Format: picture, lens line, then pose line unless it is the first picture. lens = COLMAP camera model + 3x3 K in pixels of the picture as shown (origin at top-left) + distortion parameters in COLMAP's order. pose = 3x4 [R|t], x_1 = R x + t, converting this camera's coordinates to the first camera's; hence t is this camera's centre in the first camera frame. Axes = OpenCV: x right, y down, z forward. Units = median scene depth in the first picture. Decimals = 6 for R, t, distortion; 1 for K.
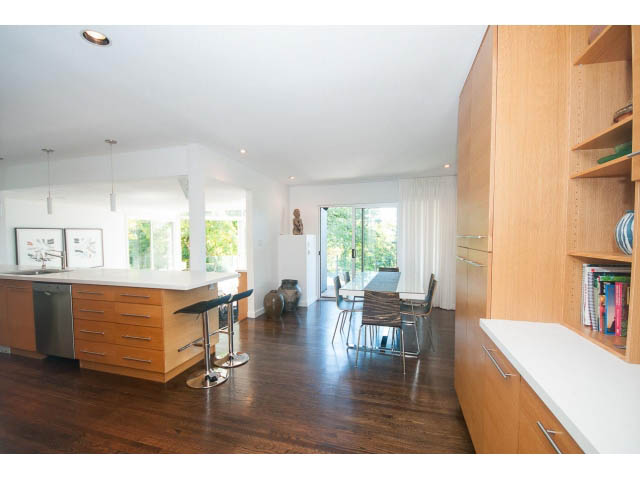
lens RADIAL K [[284.0, 0, 319.7], [0, 284.0, 249.8], [0, 0, 1]] dist [-0.002505, -0.007617]
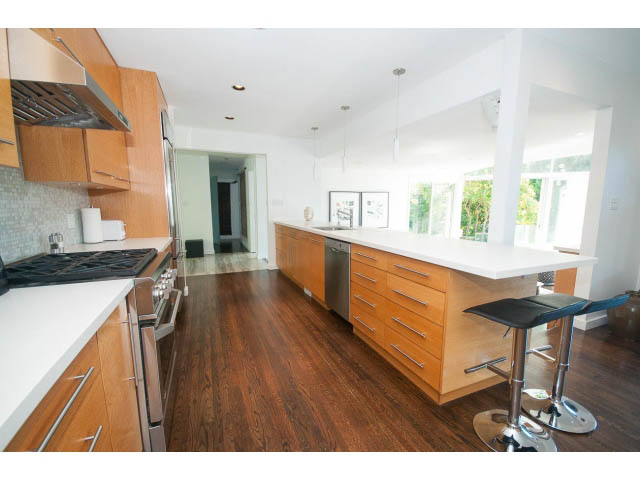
lens RADIAL K [[284.0, 0, 320.6], [0, 284.0, 241.6], [0, 0, 1]] dist [-0.002505, -0.007617]
pose [[0.623058, 0.109663, -0.774450, -0.099185], [-0.043661, 0.993455, 0.105548, 0.009583], [0.780956, -0.031949, 0.623768, 0.150824]]
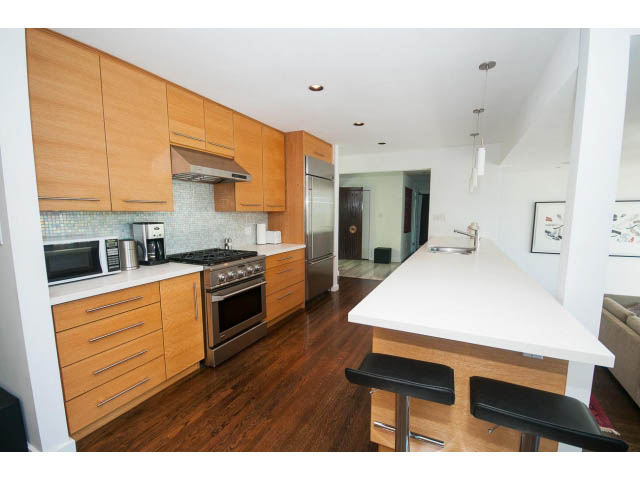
lens RADIAL K [[284.0, 0, 317.1], [0, 284.0, 242.6], [0, 0, 1]] dist [-0.002505, -0.007617]
pose [[-0.185443, 0.115182, -0.975881, 0.008889], [-0.046382, 0.990974, 0.125777, -0.024433], [0.981560, 0.068588, -0.178427, 0.383956]]
